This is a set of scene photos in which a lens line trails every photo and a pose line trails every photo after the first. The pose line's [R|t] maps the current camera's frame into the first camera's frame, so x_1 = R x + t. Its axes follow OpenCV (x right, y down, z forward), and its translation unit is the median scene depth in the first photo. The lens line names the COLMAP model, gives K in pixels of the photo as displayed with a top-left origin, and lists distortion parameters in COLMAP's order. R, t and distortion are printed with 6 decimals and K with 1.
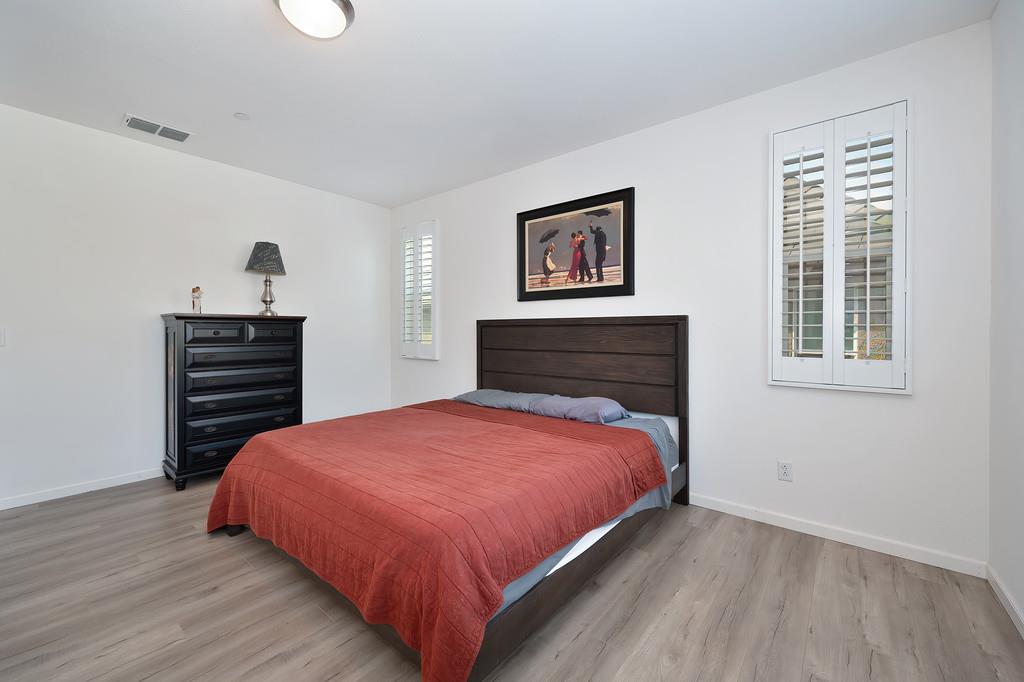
lens RADIAL K [[409.0, 0, 515.8], [0, 409.0, 330.6], [0, 0, 1]] dist [0.002214, -0.000083]
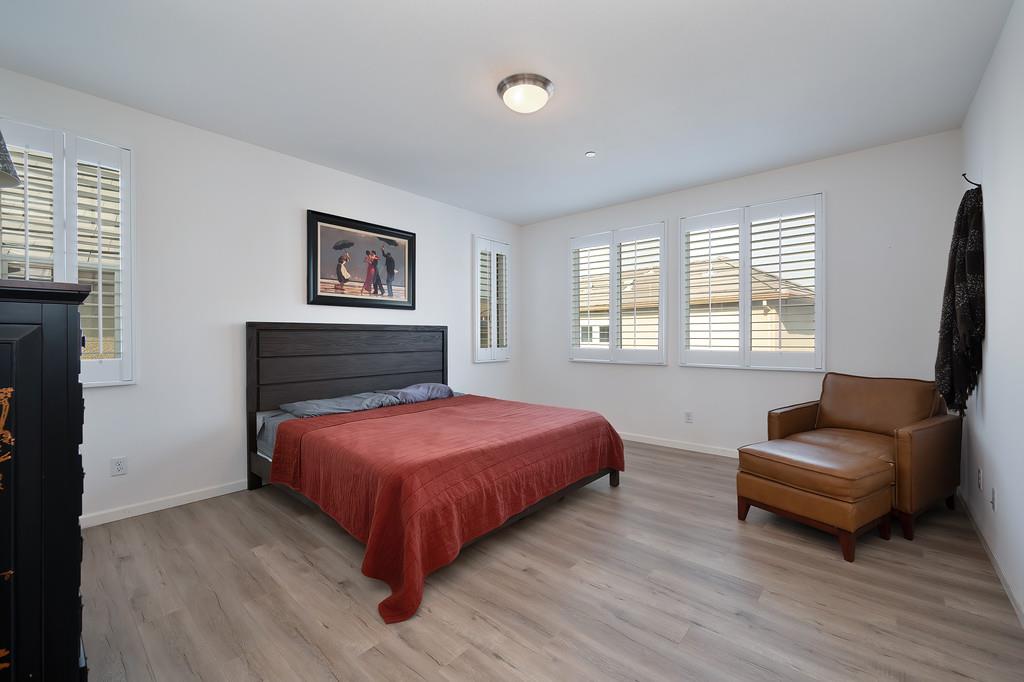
lens RADIAL K [[408.6, 0, 510.9], [0, 408.6, 342.1], [0, 0, 1]] dist [0.000635, 0.000079]
pose [[0.045713, -0.024394, 0.998657, -0.981864], [-0.010165, 0.999639, 0.024884, -0.013192], [-0.998903, -0.011289, 0.045448, 0.531506]]
